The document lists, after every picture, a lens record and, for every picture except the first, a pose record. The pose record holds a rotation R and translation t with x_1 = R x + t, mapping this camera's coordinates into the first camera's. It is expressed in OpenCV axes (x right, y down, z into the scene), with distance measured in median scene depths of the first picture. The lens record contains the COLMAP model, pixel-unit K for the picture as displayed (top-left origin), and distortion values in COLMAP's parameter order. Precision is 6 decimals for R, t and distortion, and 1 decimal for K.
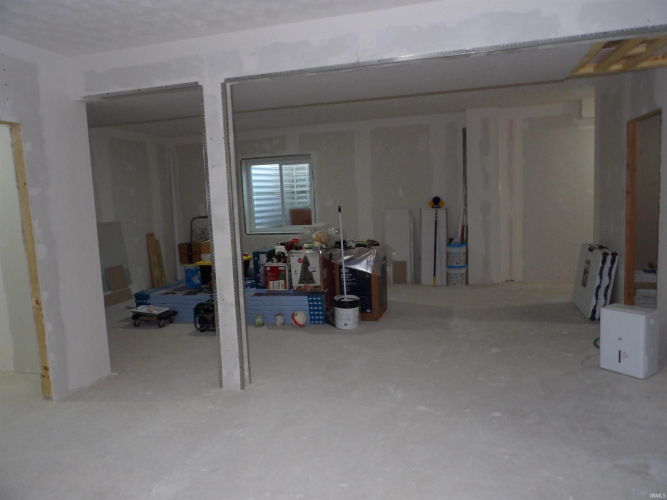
lens RADIAL K [[480.7, 0, 332.4], [0, 480.7, 244.7], [0, 0, 1]] dist [-0.050709, 0.066997]
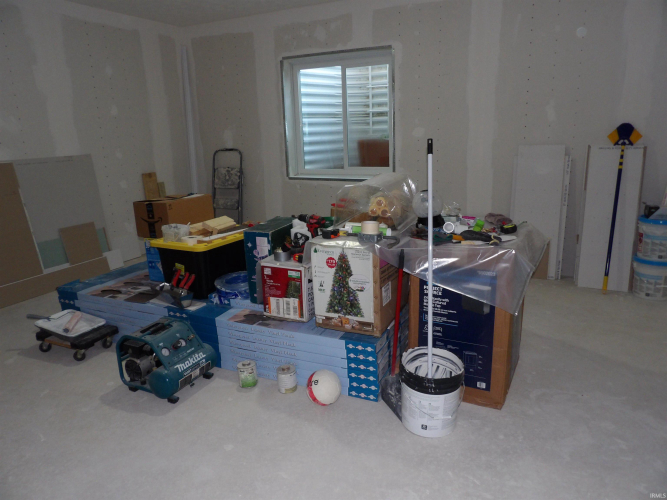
lens RADIAL K [[480.7, 0, 332.4], [0, 480.7, 244.7], [0, 0, 1]] dist [-0.050709, 0.066997]
pose [[0.978766, 0.063616, -0.194861, 0.017558], [-0.034667, 0.988302, 0.148519, -0.045044], [0.202030, -0.138610, 0.969521, 0.527045]]
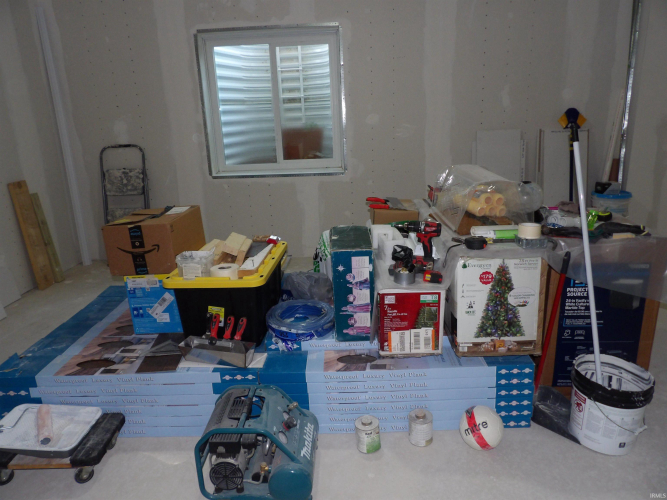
lens RADIAL K [[480.7, 0, 332.4], [0, 480.7, 244.7], [0, 0, 1]] dist [-0.050709, 0.066997]
pose [[0.976929, -0.051126, 0.207357, -0.234660], [0.016338, 0.985969, 0.166128, -0.049625], [-0.212941, -0.158907, 0.964056, 0.624104]]
